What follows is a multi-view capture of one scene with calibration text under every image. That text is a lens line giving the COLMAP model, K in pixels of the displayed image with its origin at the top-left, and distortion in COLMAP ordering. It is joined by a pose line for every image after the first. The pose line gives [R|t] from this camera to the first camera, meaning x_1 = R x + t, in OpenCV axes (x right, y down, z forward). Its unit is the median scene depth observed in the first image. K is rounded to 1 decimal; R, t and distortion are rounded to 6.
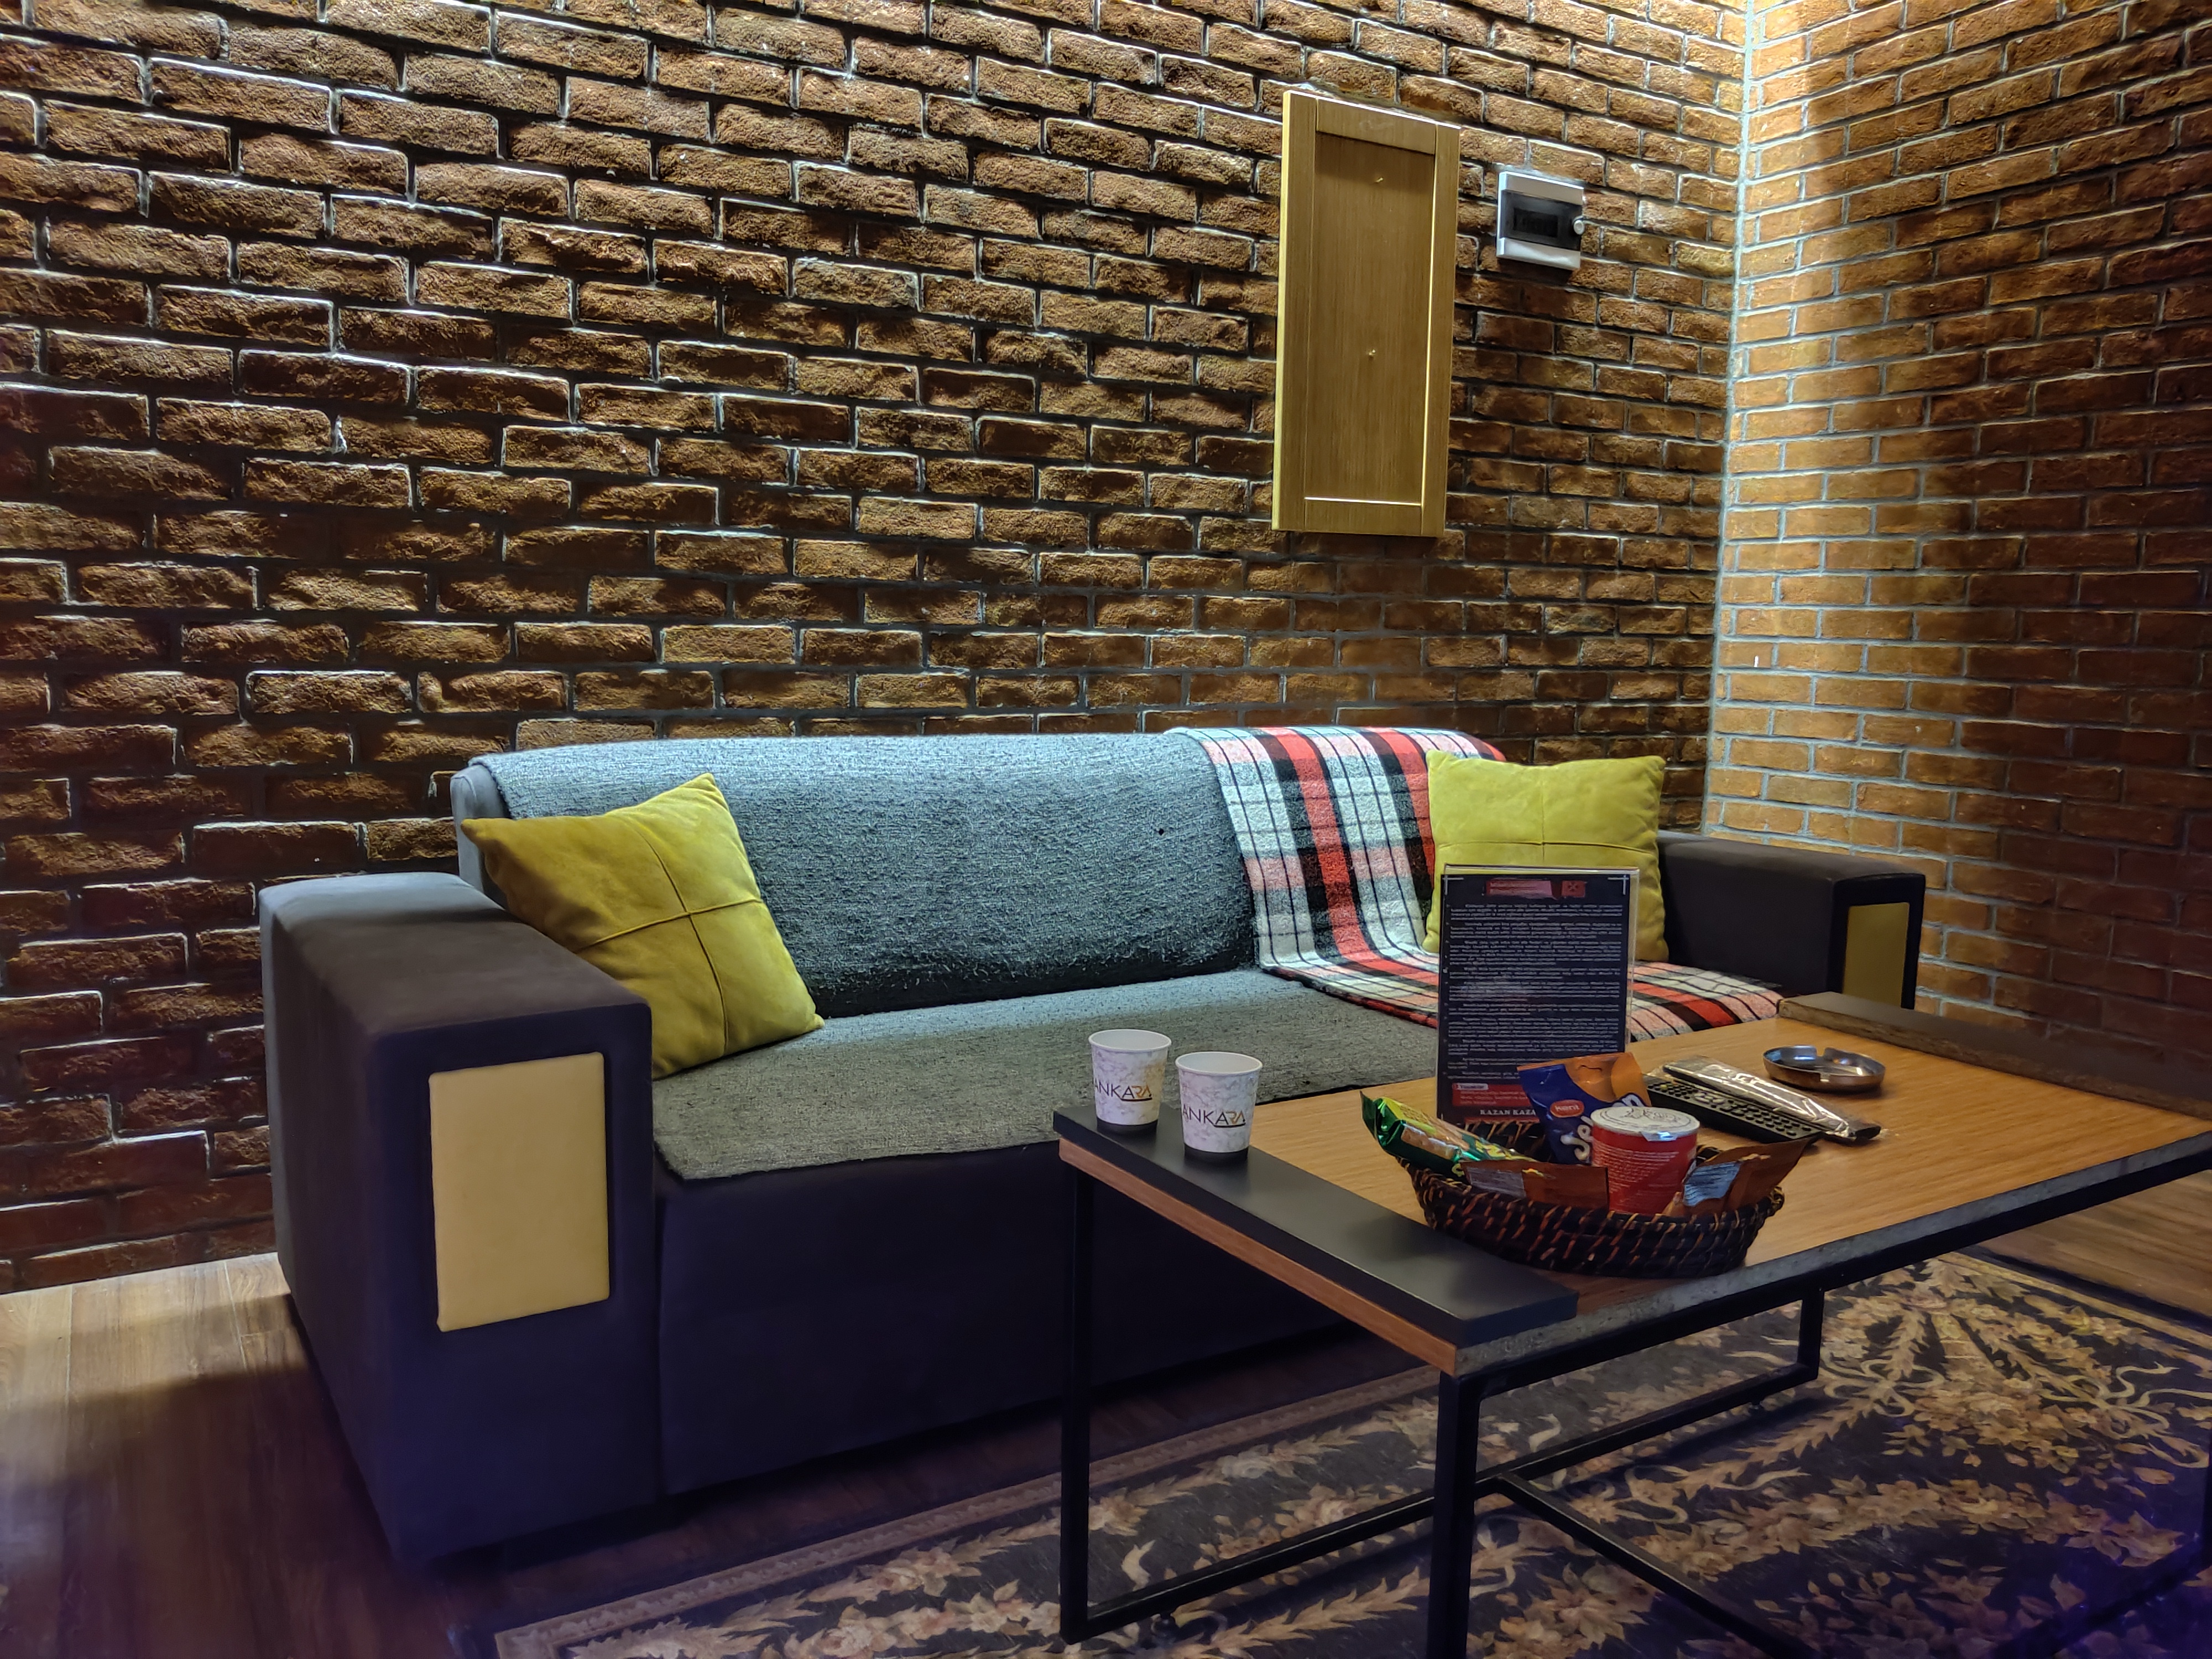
lens RADIAL K [[1684.5, 0, 1112.0], [0, 1684.5, 837.0], [0, 0, 1]] dist [0.015974, -0.041534]
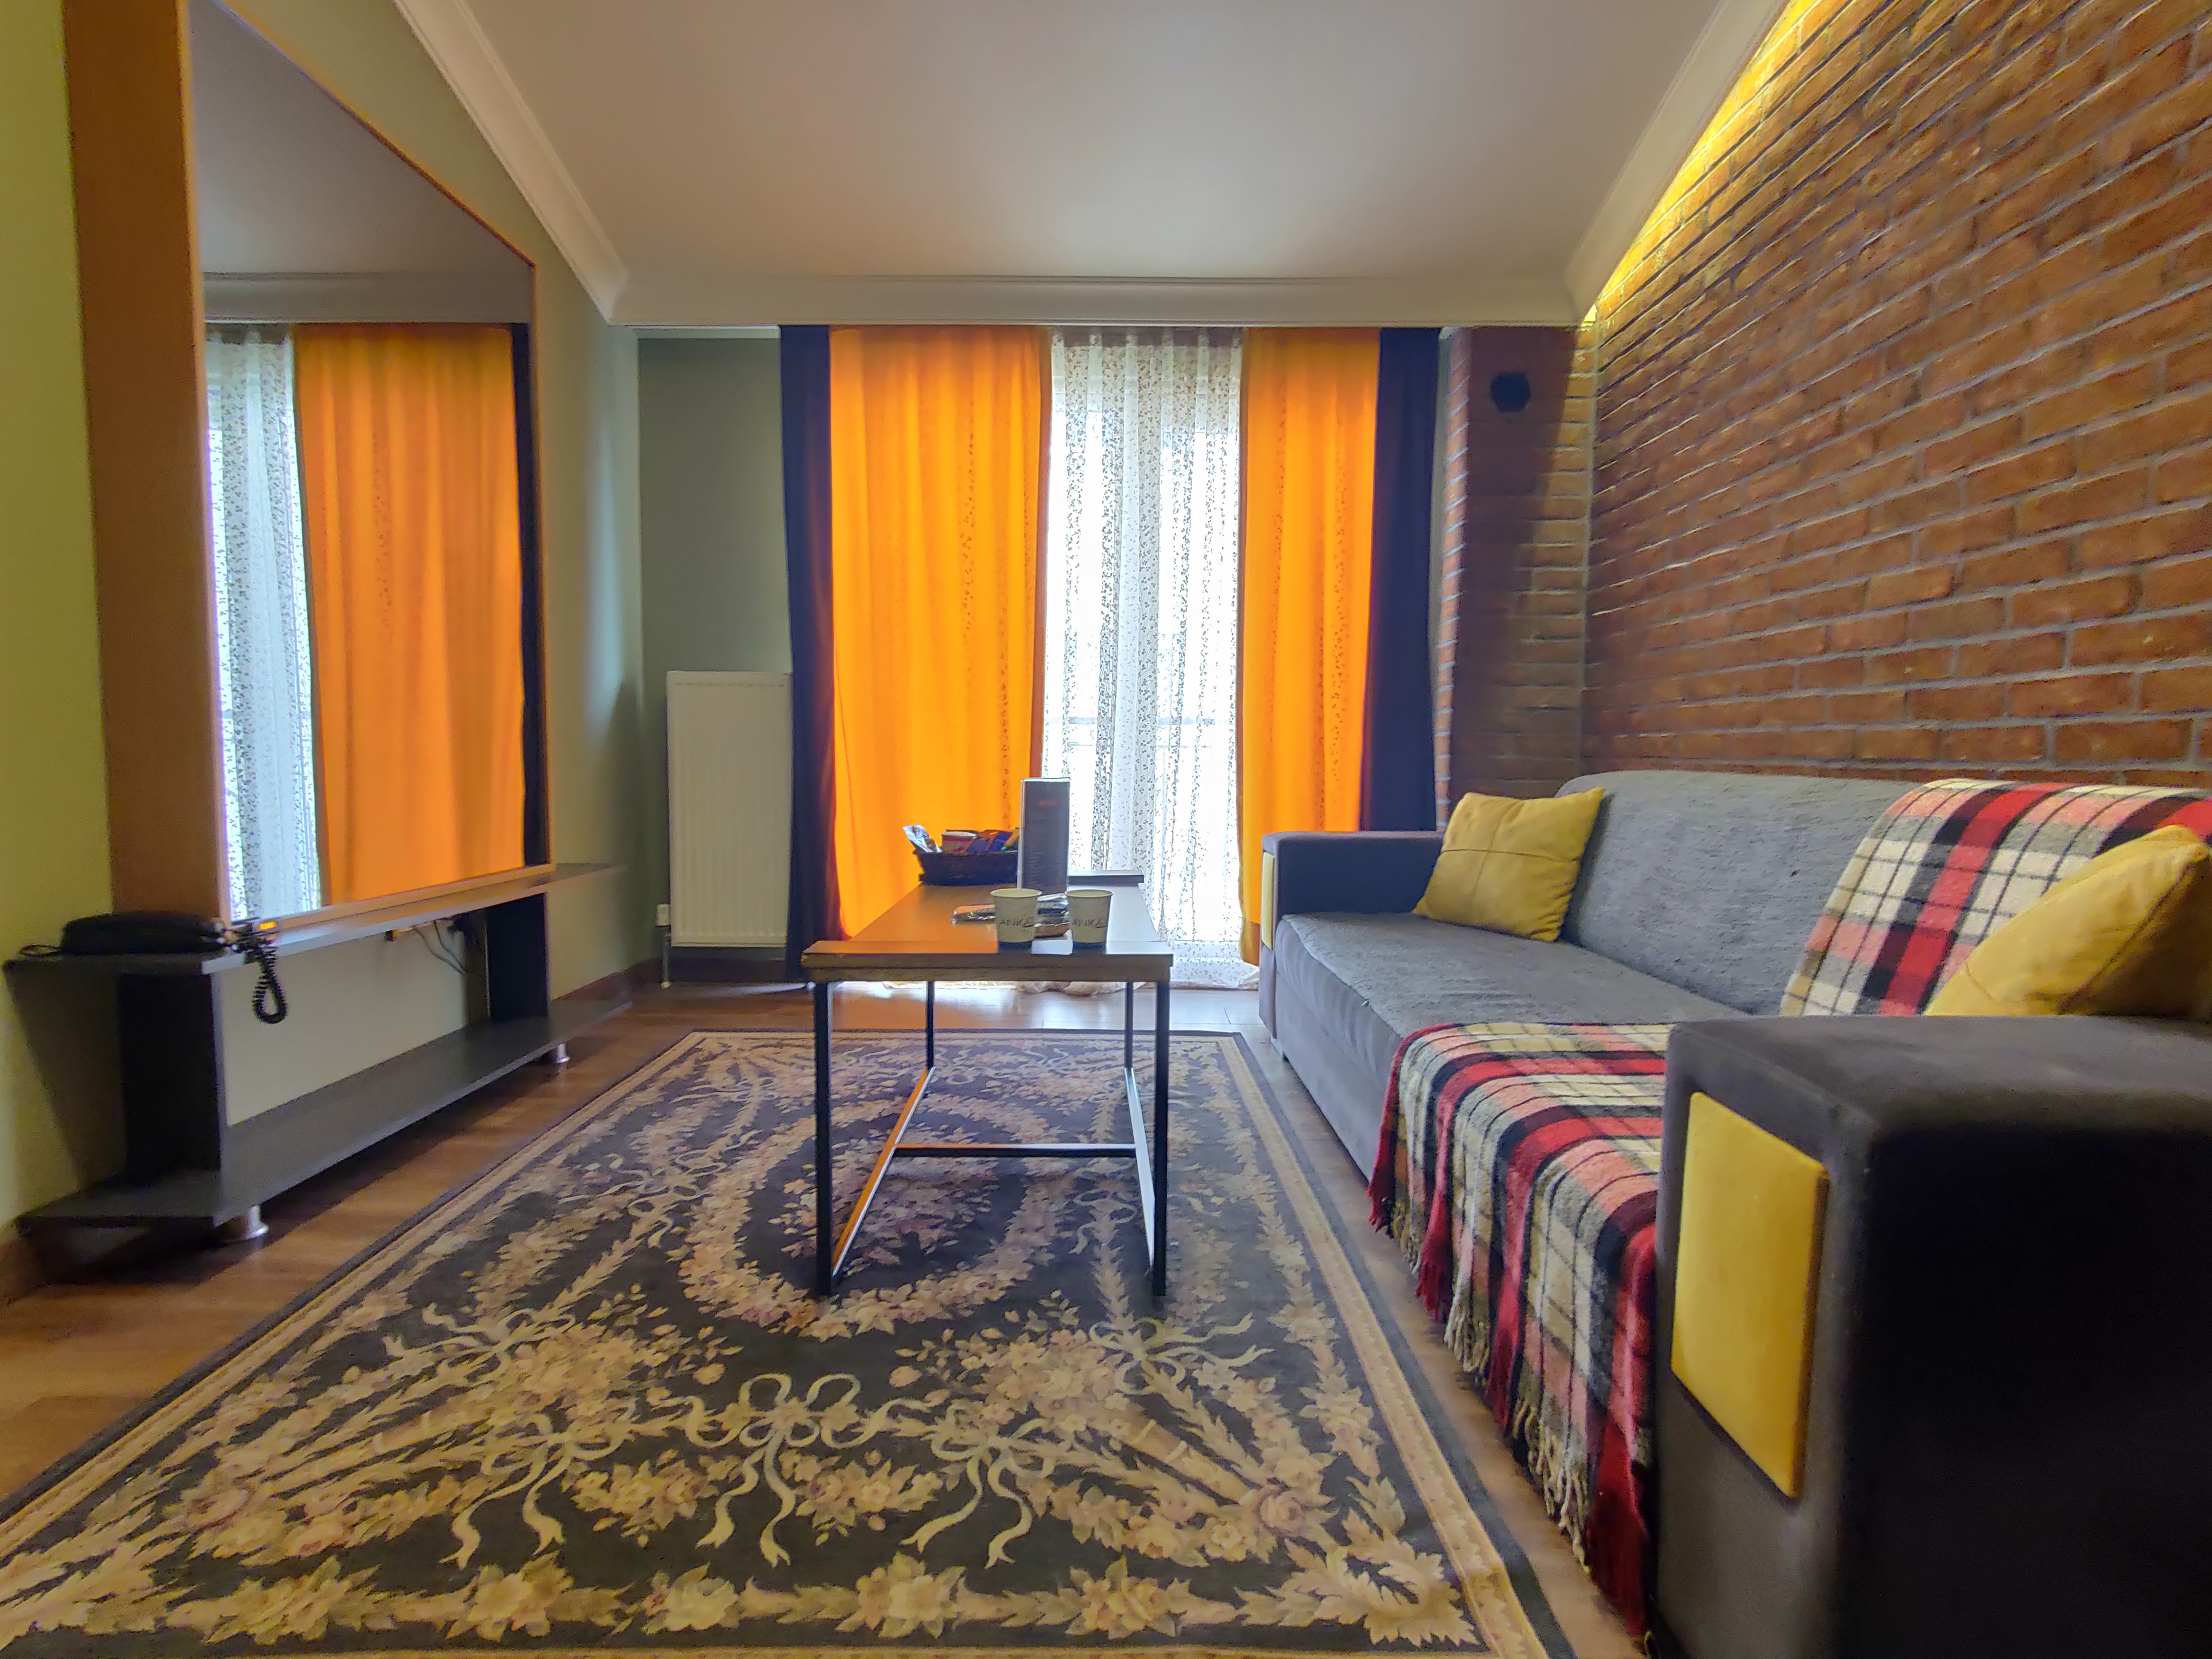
lens RADIAL K [[1104.5, 0, 1104.7], [0, 1104.5, 835.8], [0, 0, 1]] dist [-0.010970, 0.009648]
pose [[-0.516304, 0.042094, -0.855370, 0.936132], [-0.125247, 0.984341, 0.124041, -0.063932], [0.847197, 0.171176, -0.502947, 1.144027]]
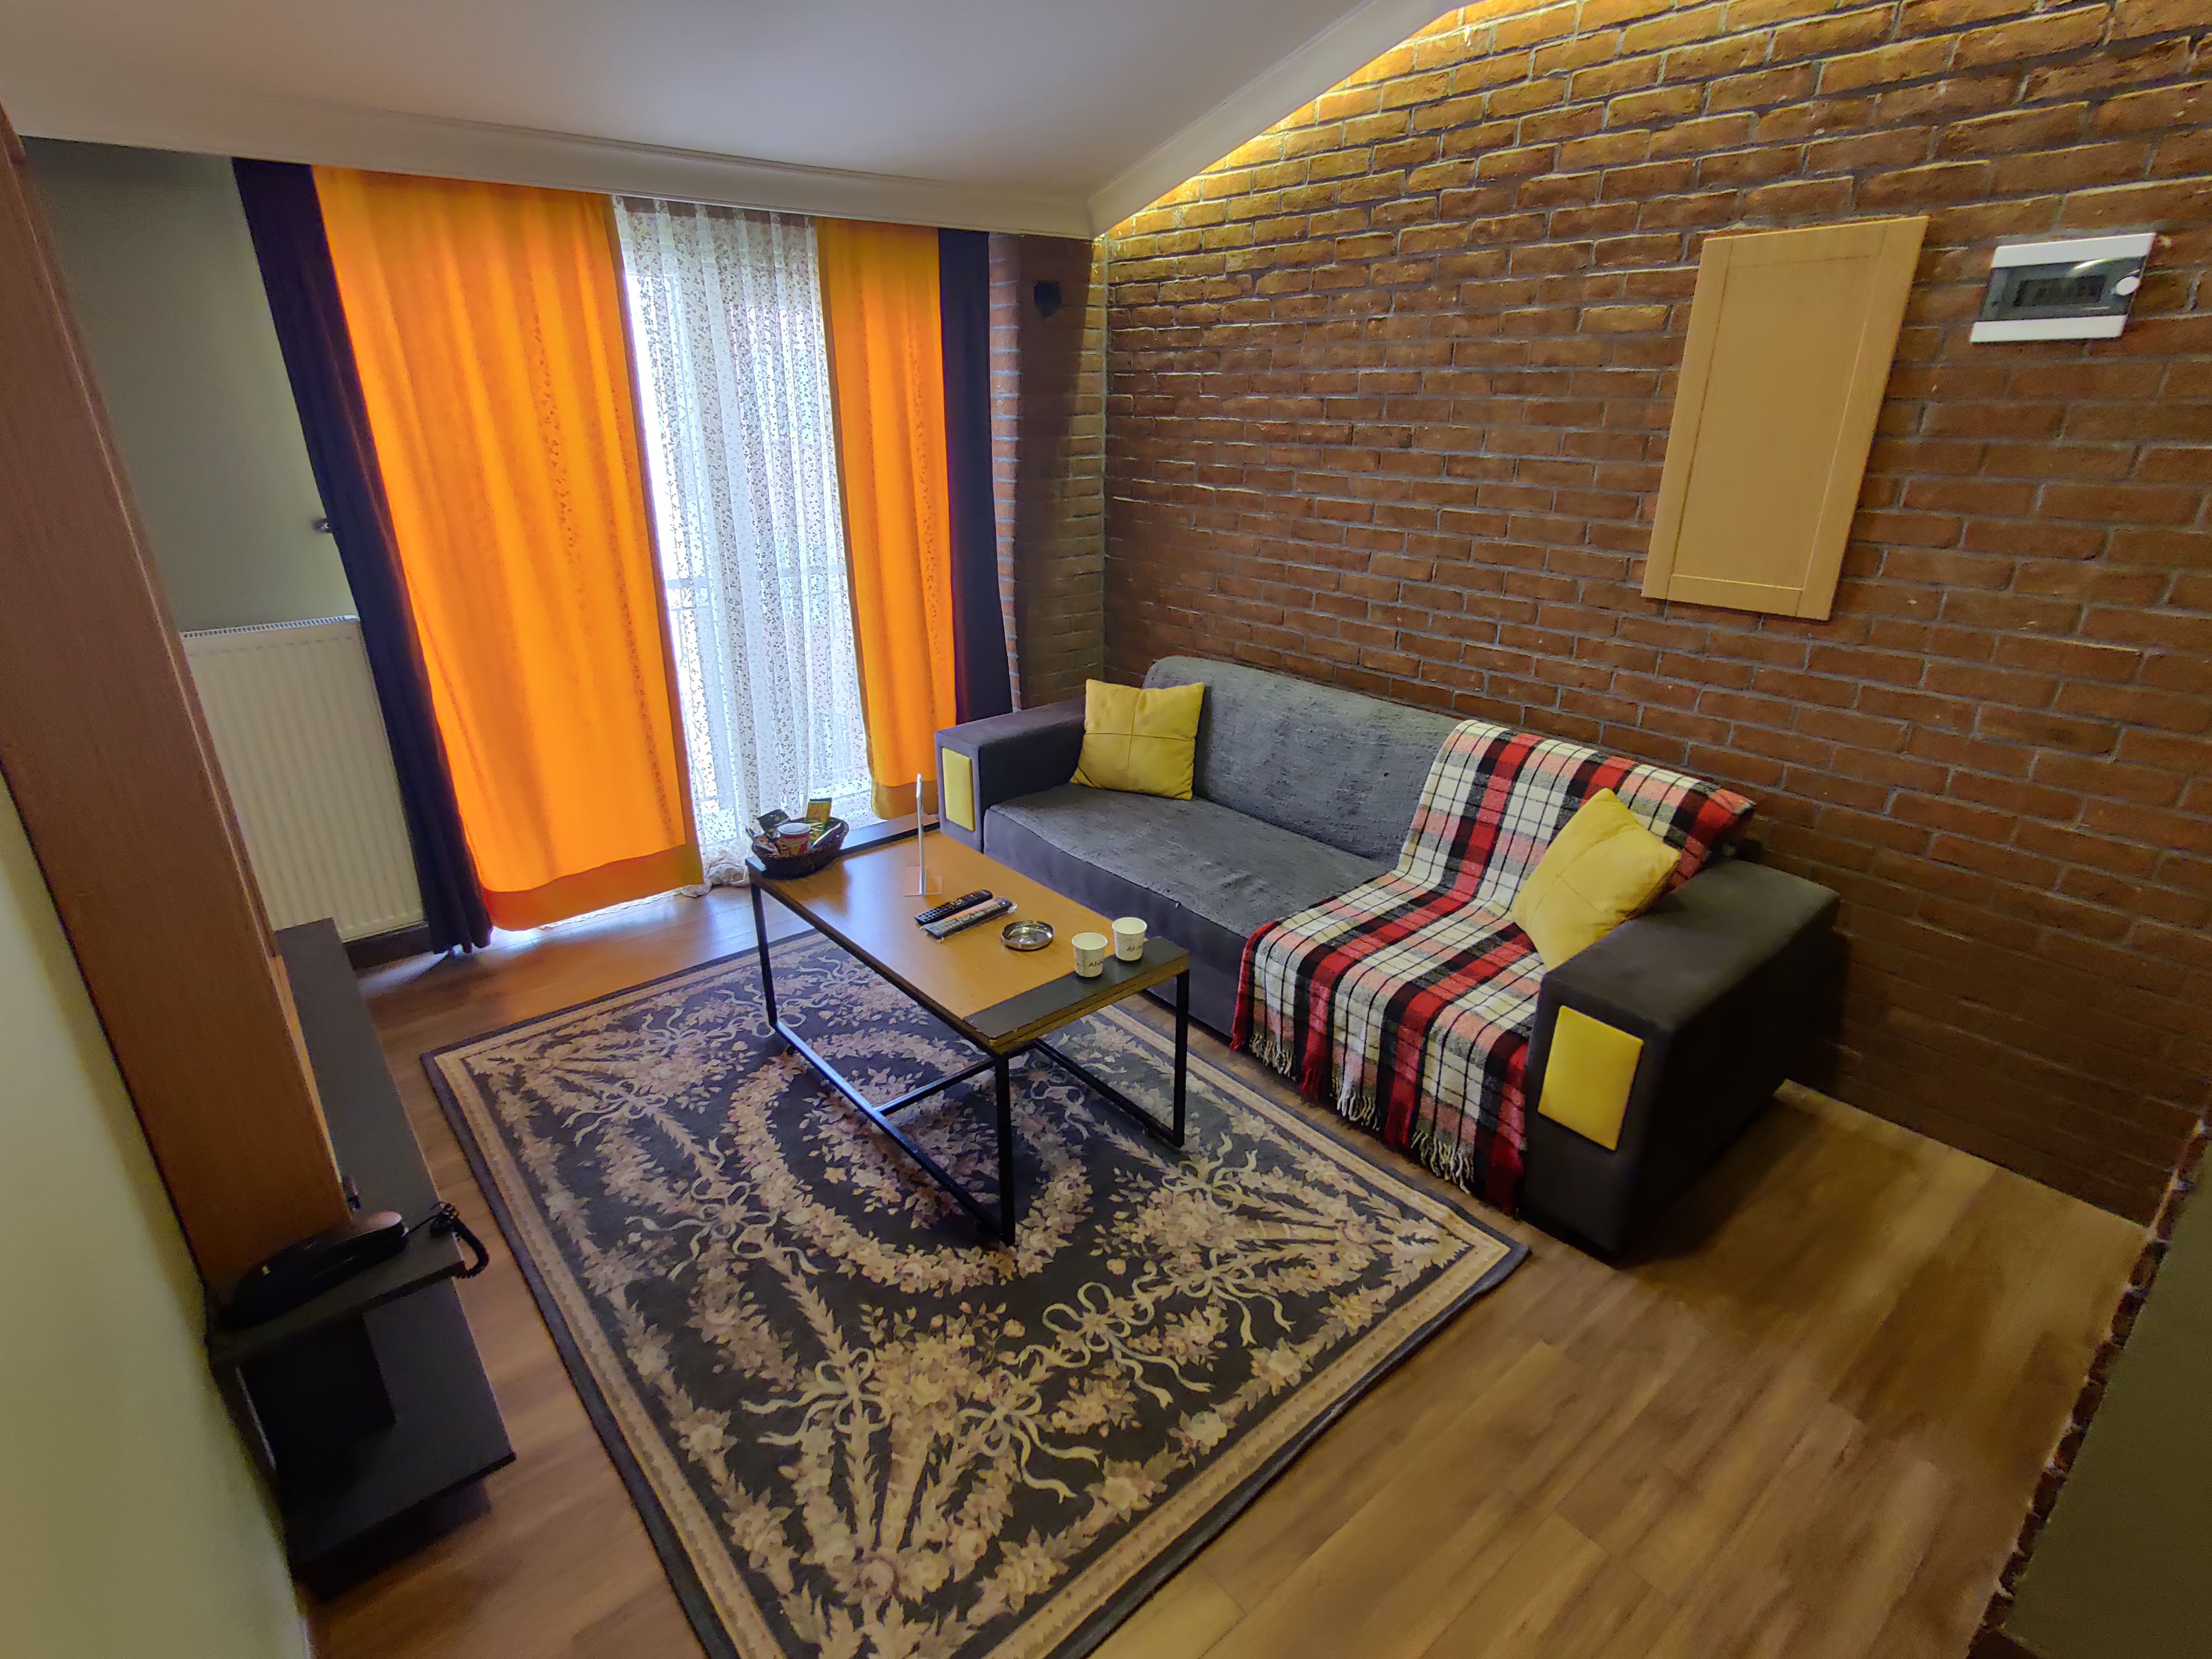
lens RADIAL K [[1104.5, 0, 1100.6], [0, 1104.5, 829.8], [0, 0, 1]] dist [-0.010970, 0.009648]
pose [[0.146011, 0.349264, -0.925579, 1.221594], [-0.121232, 0.934871, 0.333646, -0.338039], [0.981827, 0.063494, 0.178843, 0.606045]]
